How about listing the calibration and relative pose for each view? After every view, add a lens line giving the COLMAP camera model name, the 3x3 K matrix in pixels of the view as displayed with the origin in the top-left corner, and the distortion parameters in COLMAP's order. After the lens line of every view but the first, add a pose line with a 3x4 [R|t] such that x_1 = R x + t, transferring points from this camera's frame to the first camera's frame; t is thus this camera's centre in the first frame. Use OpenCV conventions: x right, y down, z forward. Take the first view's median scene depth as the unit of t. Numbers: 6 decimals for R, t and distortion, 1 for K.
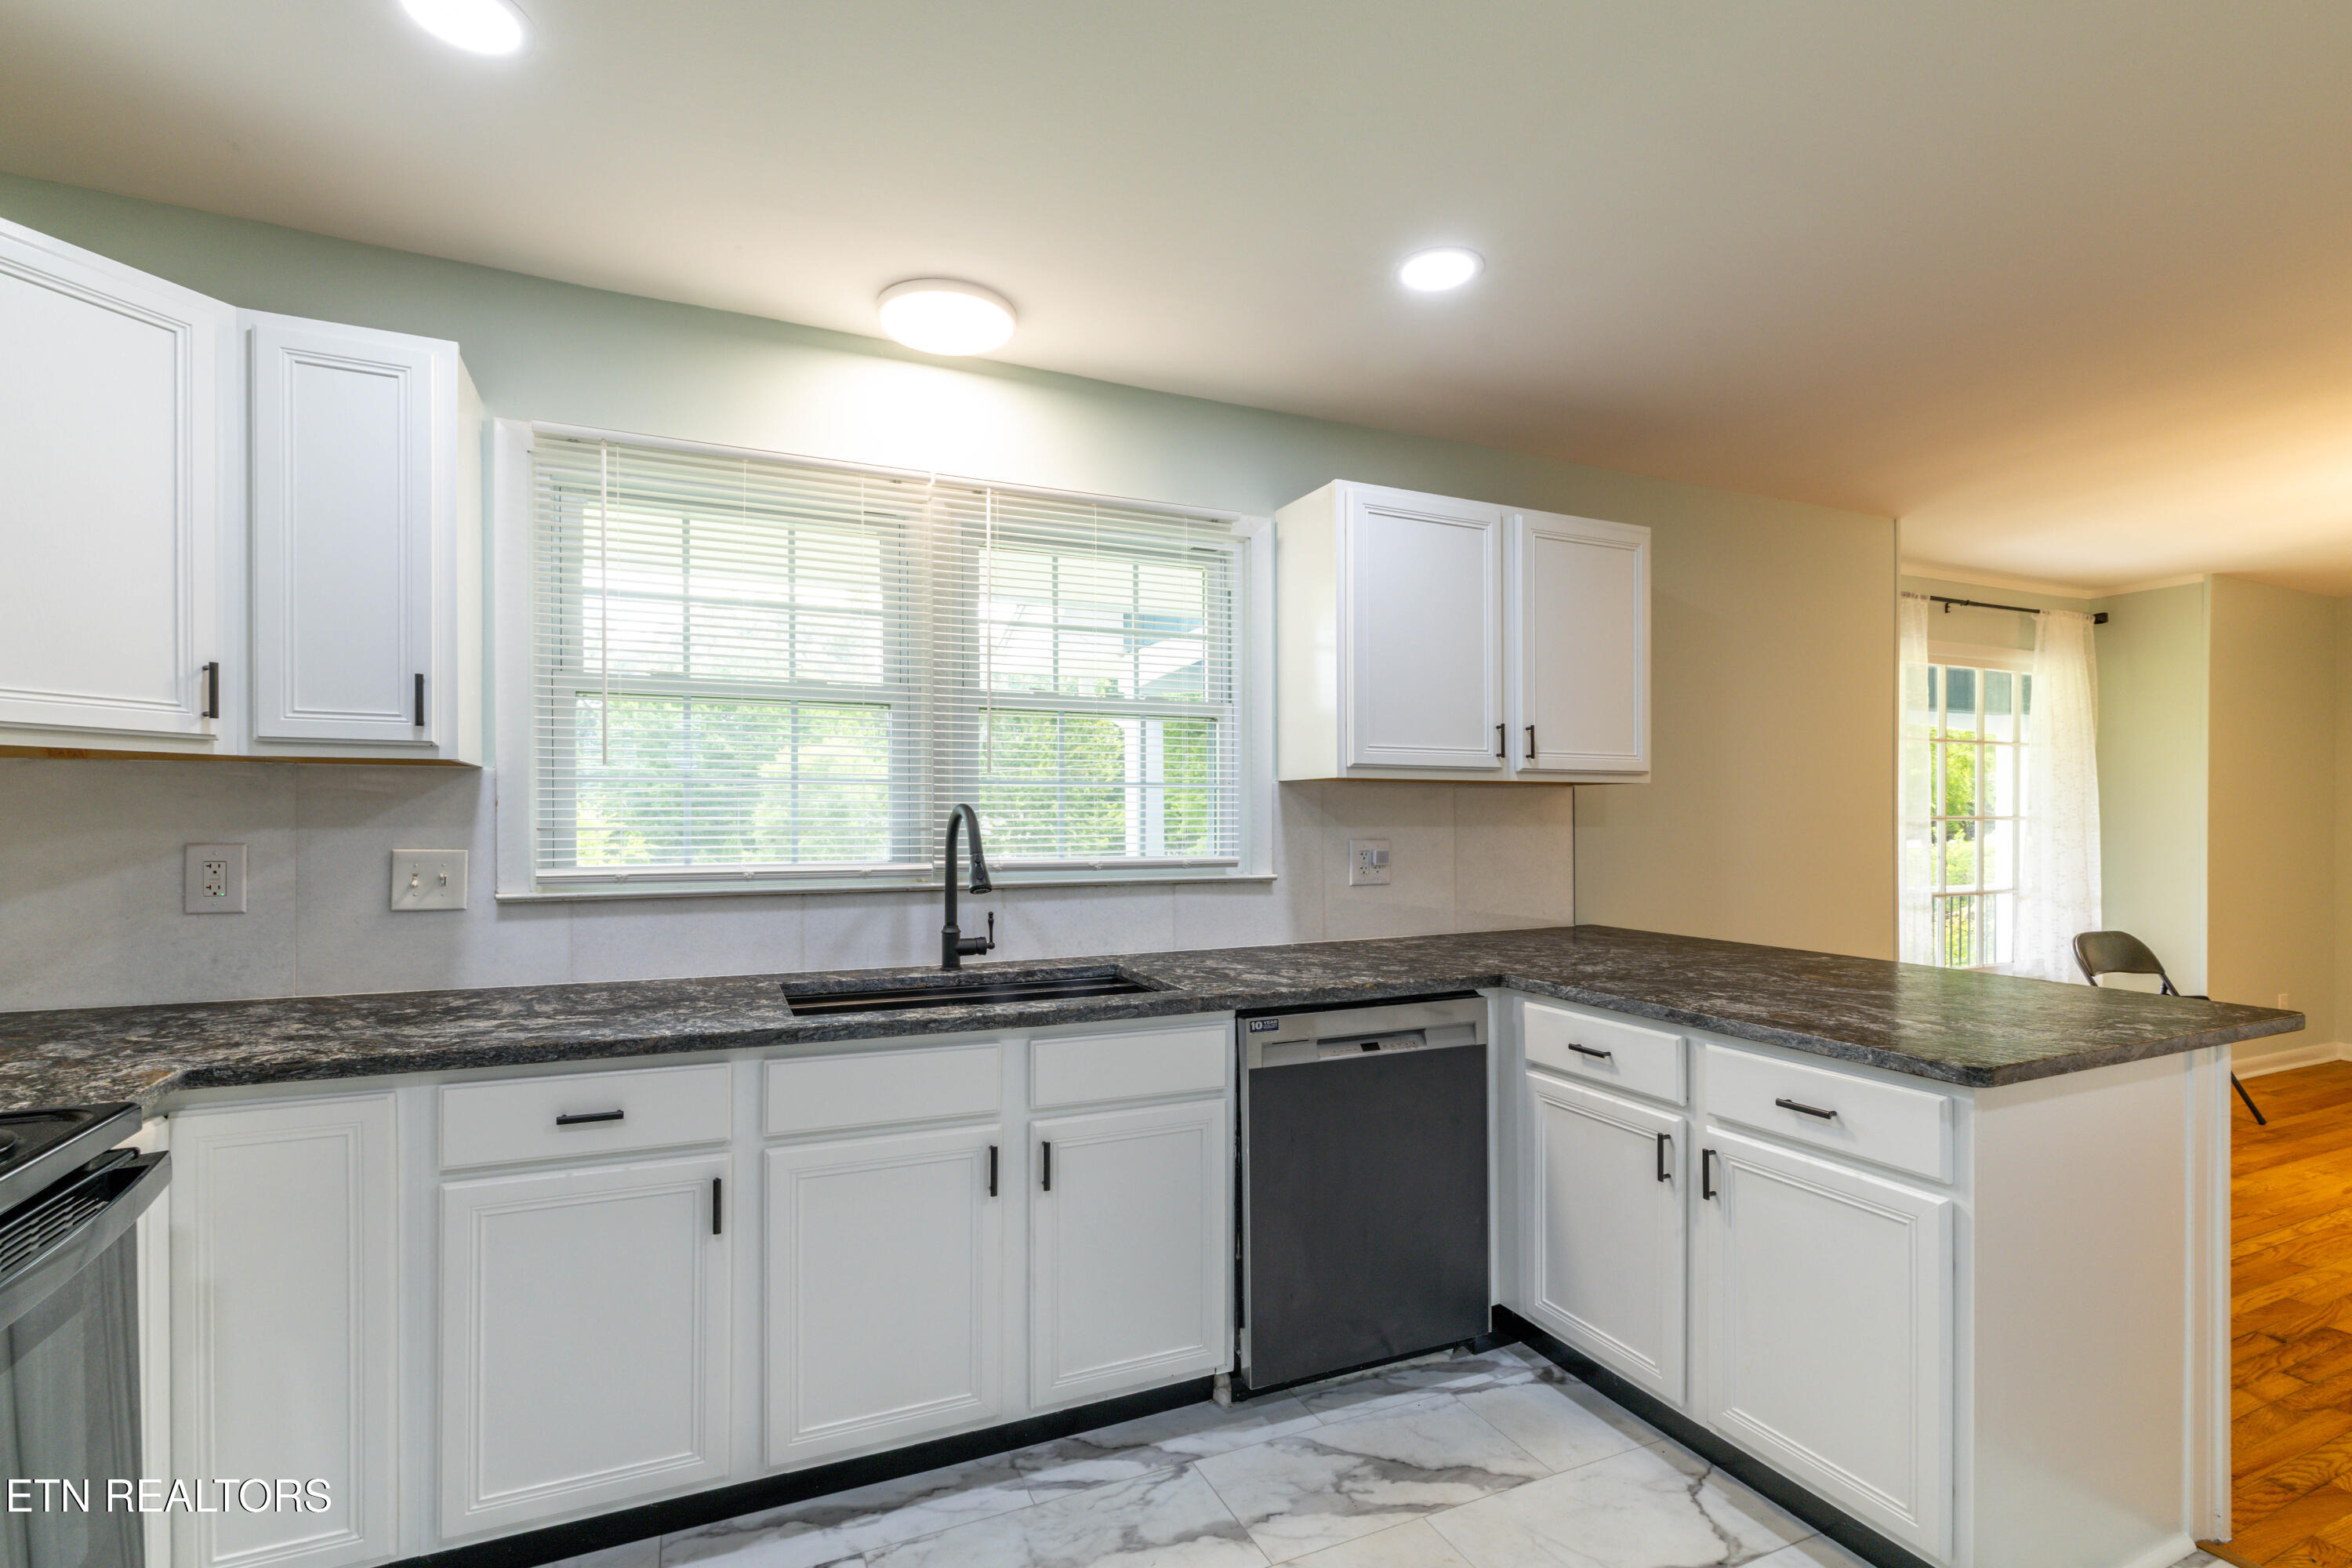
lens RADIAL K [[1050.2, 0, 1212.4], [0, 1050.2, 819.6], [0, 0, 1]] dist [-0.000445, 0.001570]
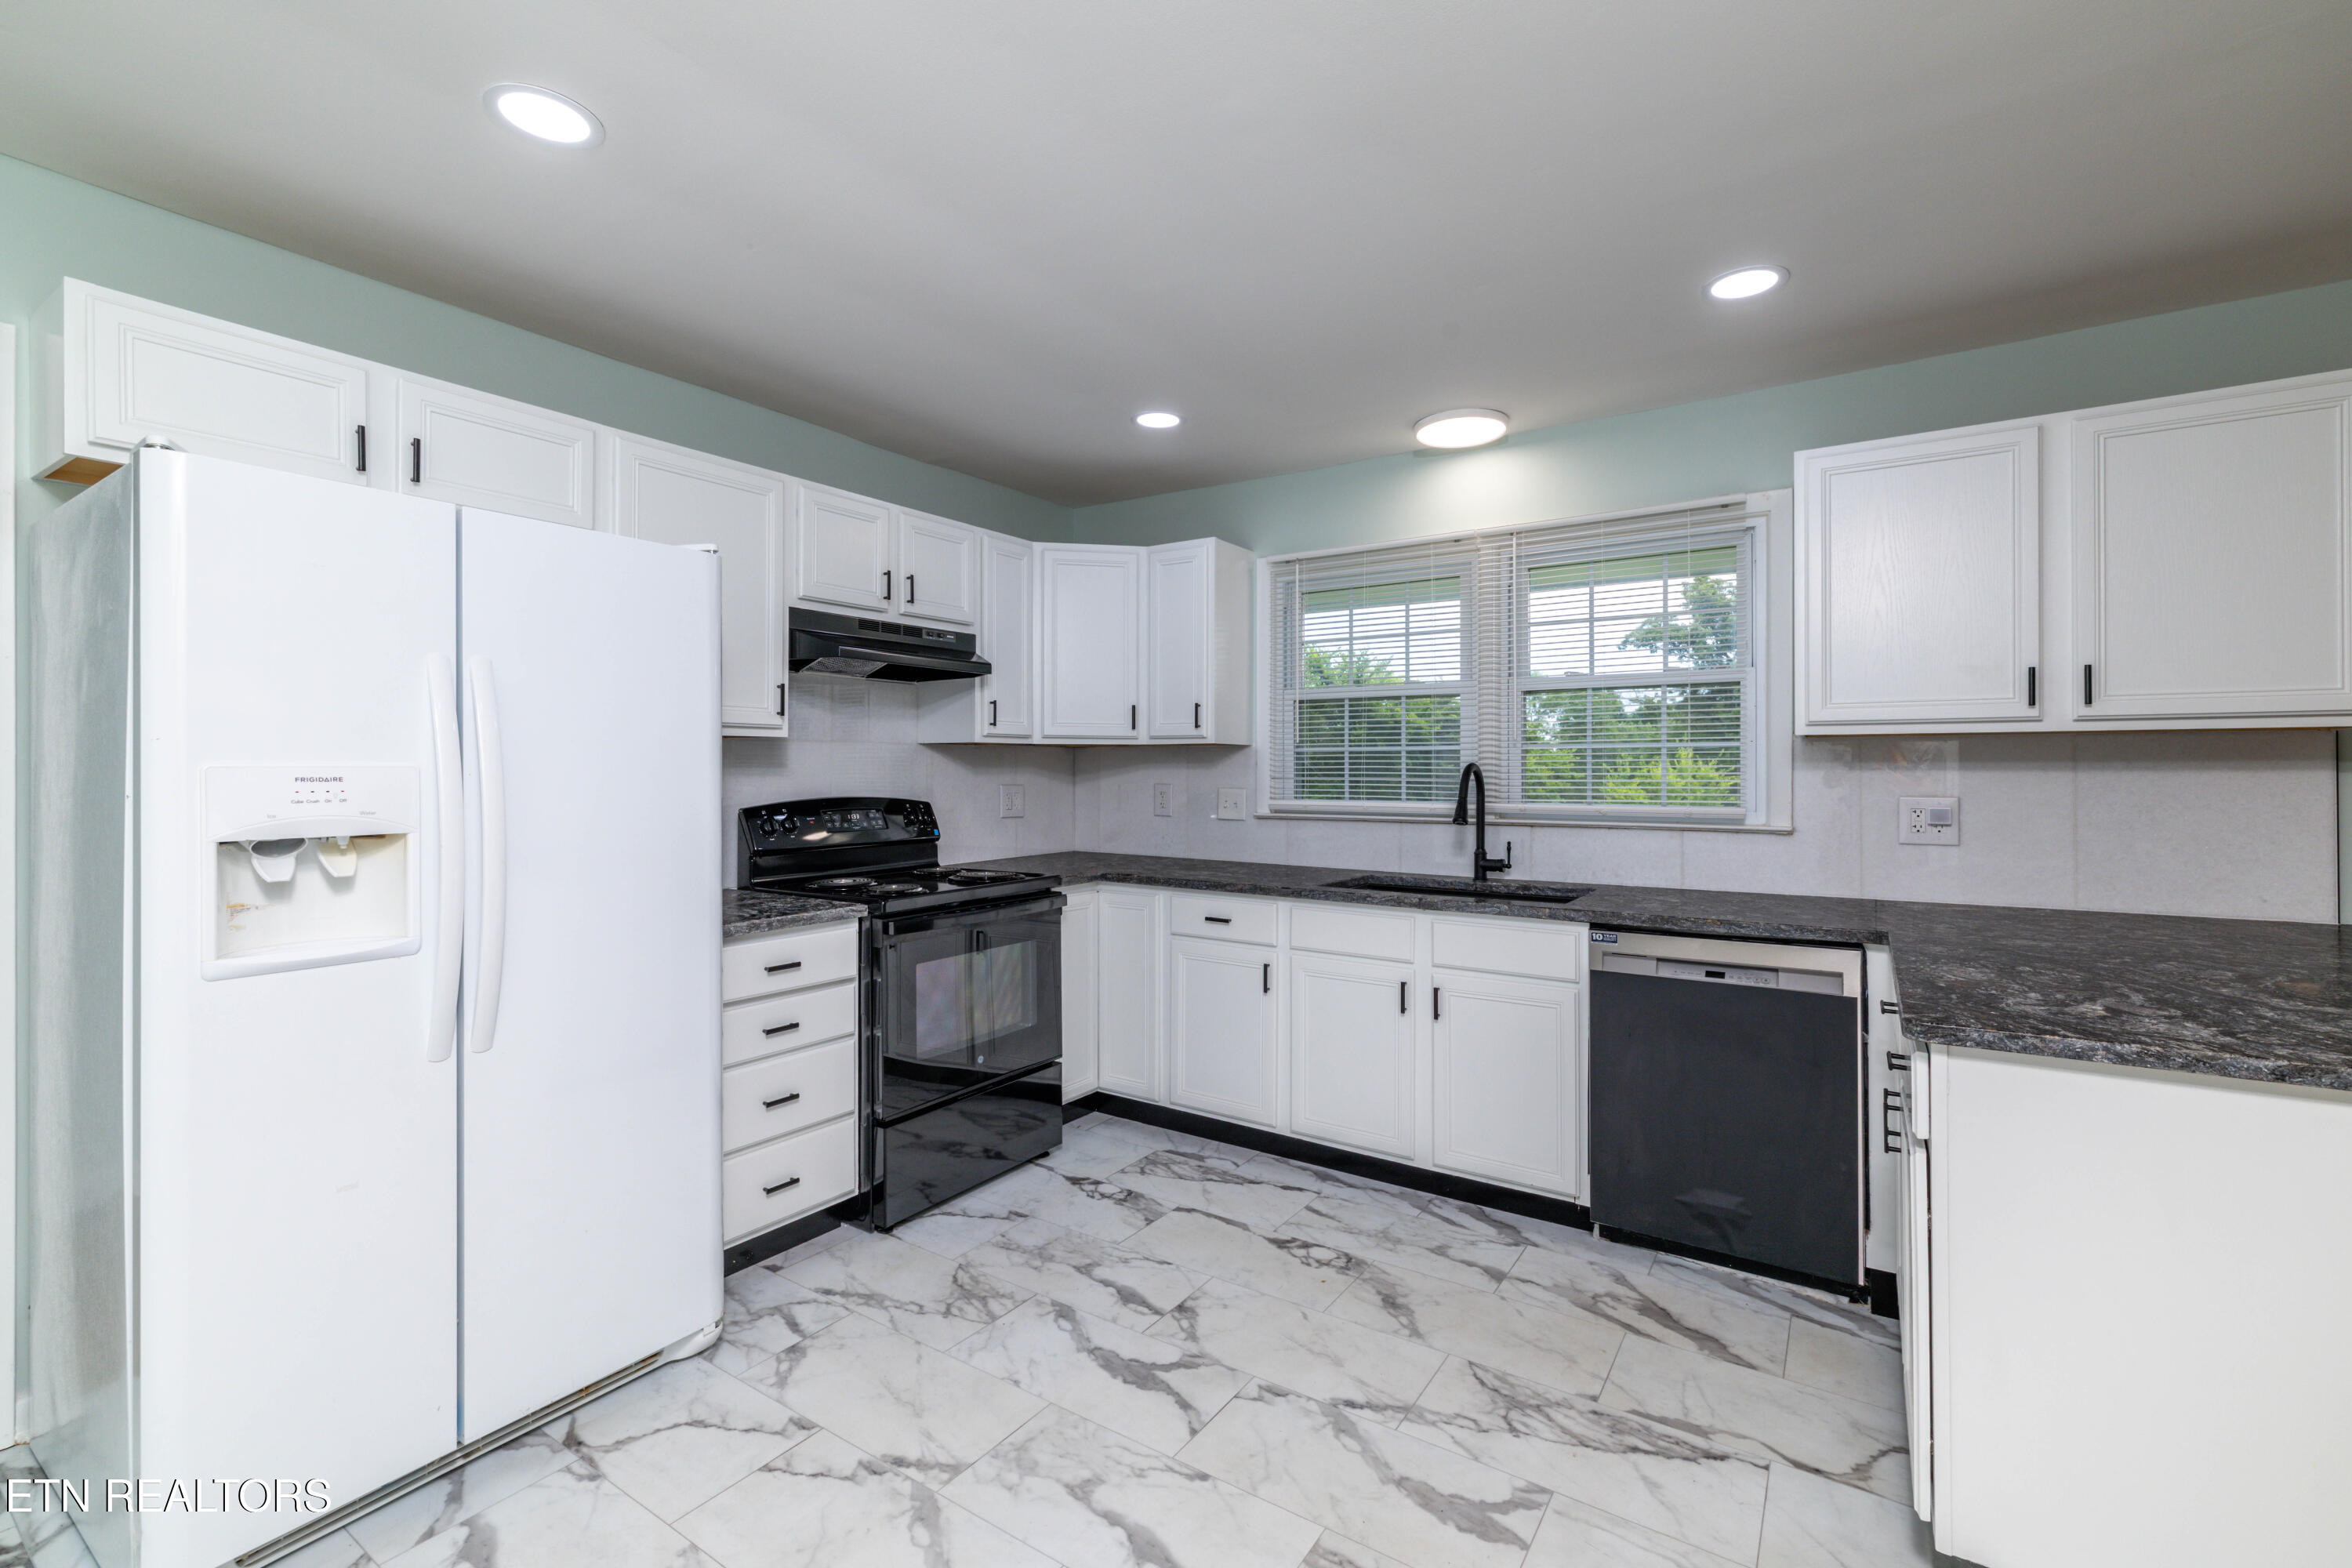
lens RADIAL K [[1050.2, 0, 1172.0], [0, 1050.2, 771.4], [0, 0, 1]] dist [-0.000445, 0.001570]
pose [[0.510208, -0.001101, -0.860050, 0.866577], [-0.005879, 0.999971, -0.004767, 0.006307], [0.860031, 0.007488, 0.510187, -0.090236]]
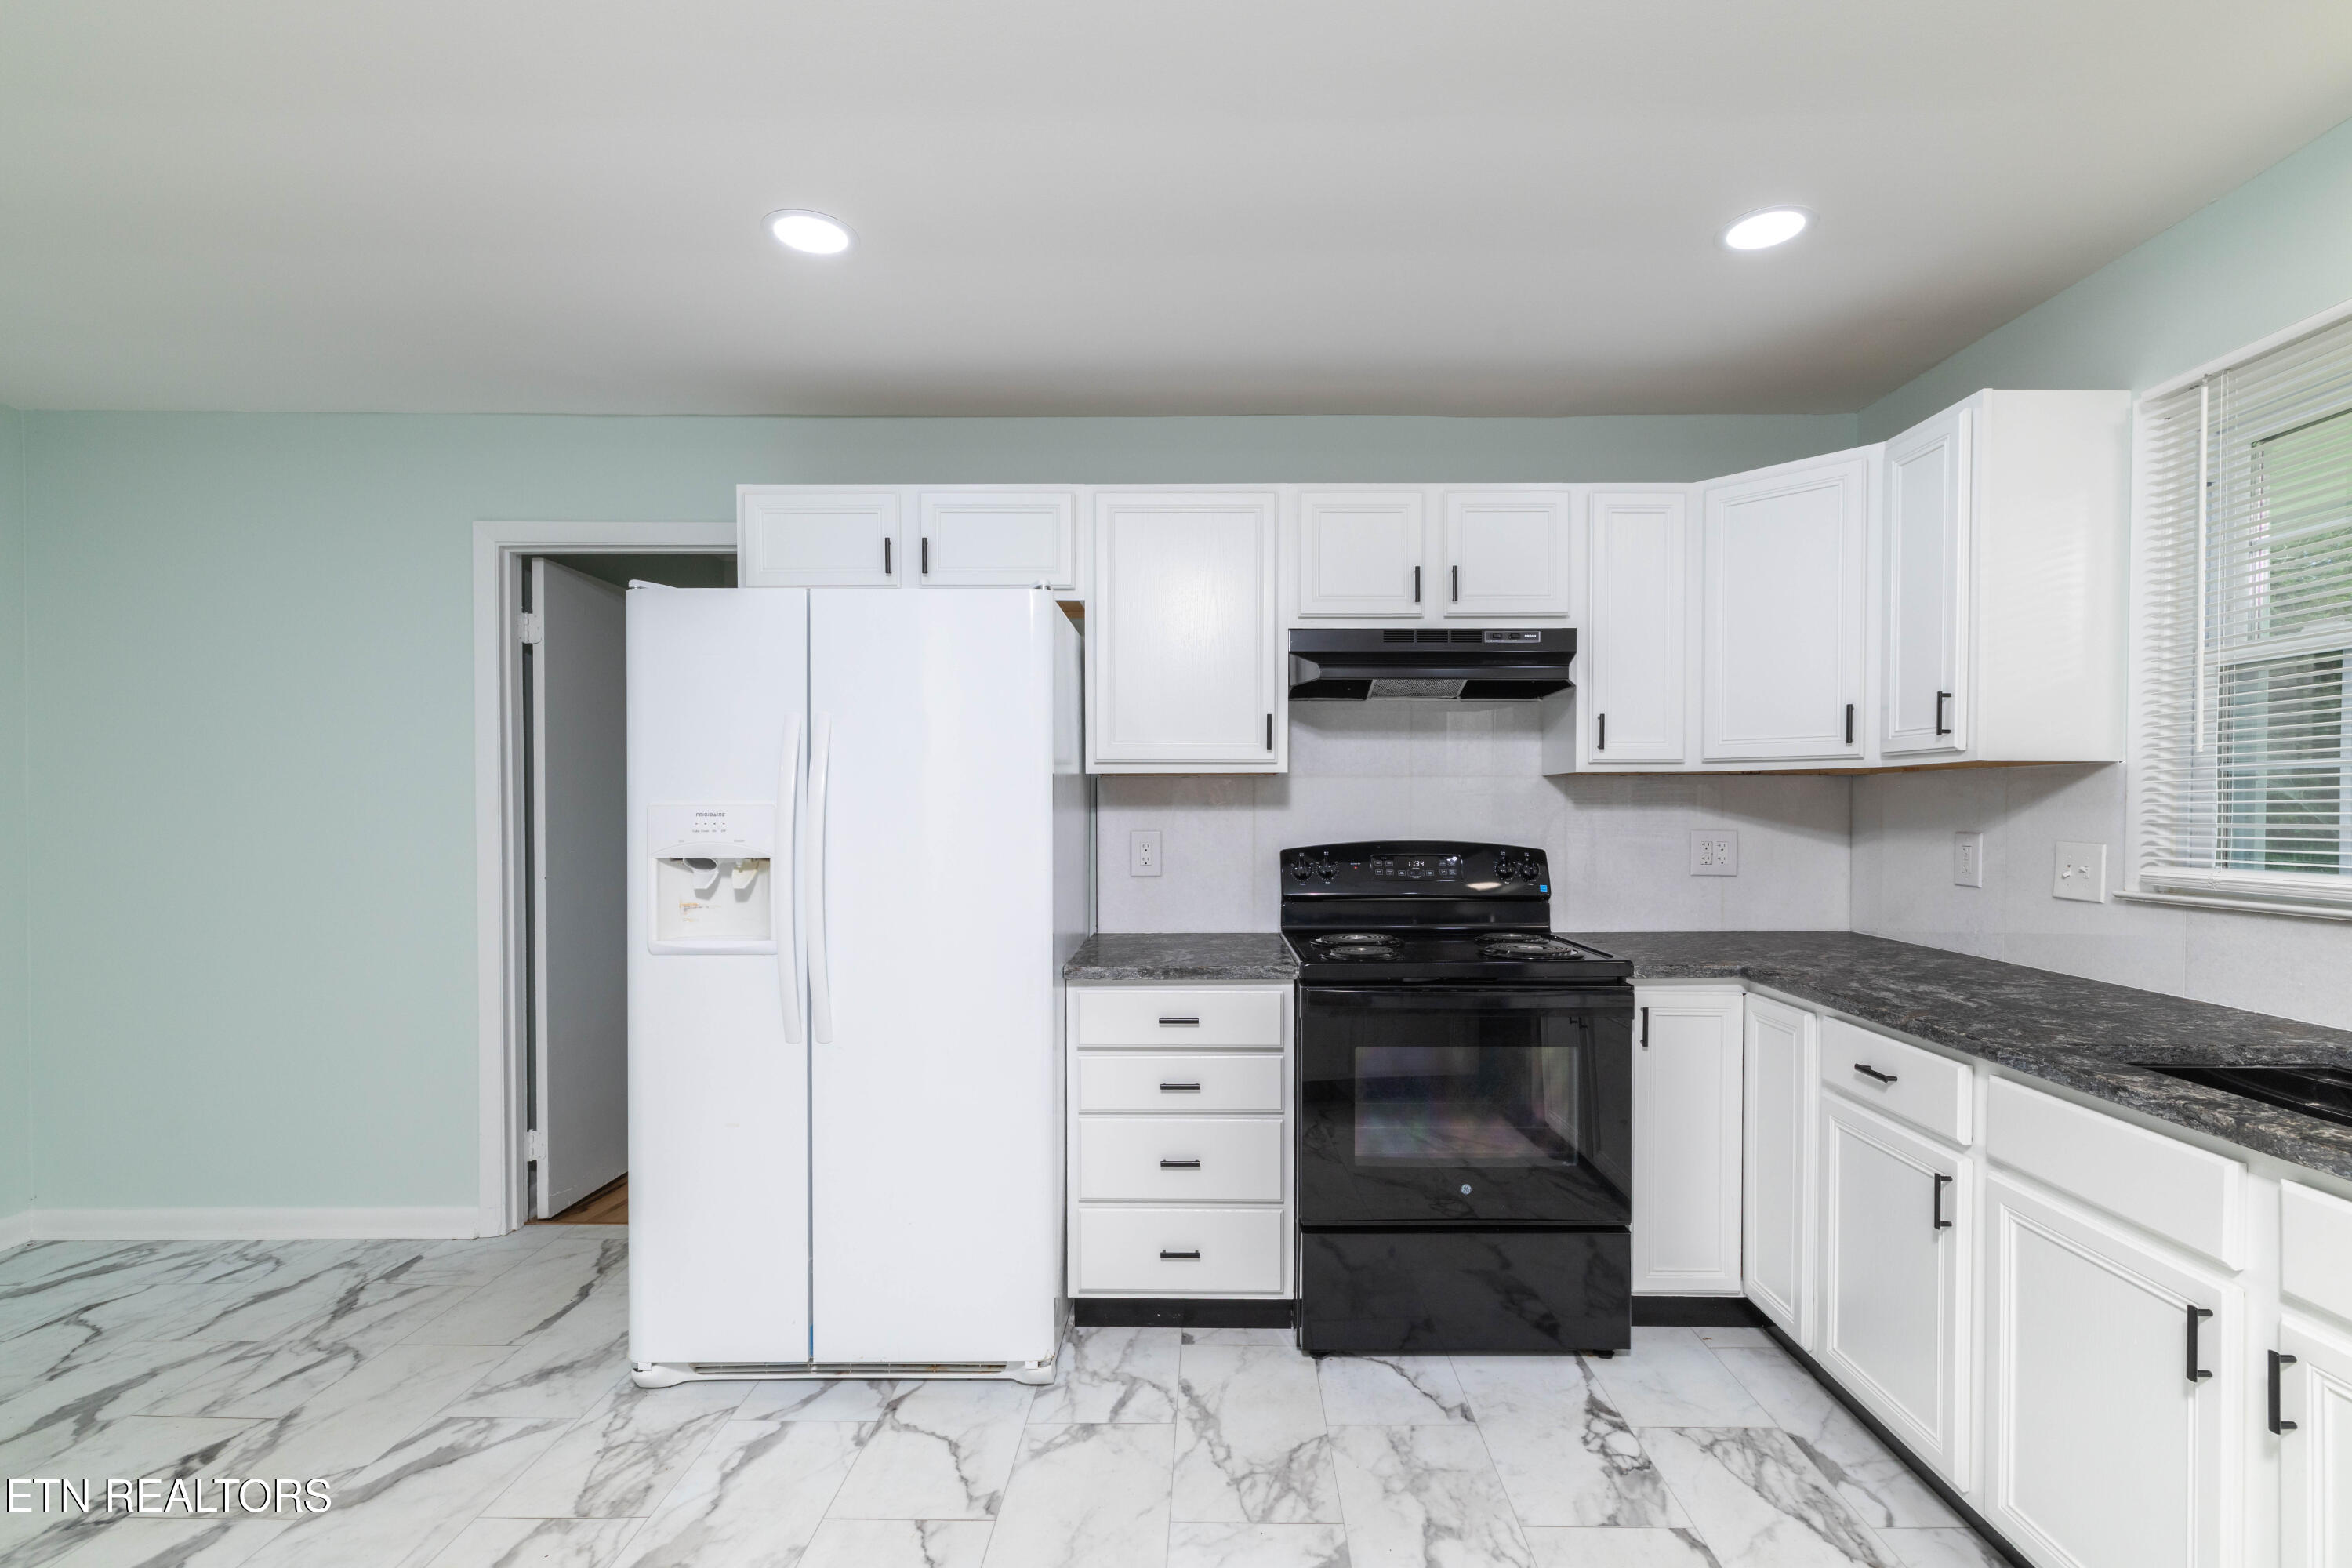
lens RADIAL K [[1050.2, 0, 1168.9], [0, 1050.2, 825.3], [0, 0, 1]] dist [-0.000445, 0.001570]
pose [[-0.444563, 0.009348, -0.895699, 0.602334], [-0.009077, 0.999847, 0.014941, 0.003244], [0.895702, 0.014773, -0.444410, 0.640604]]
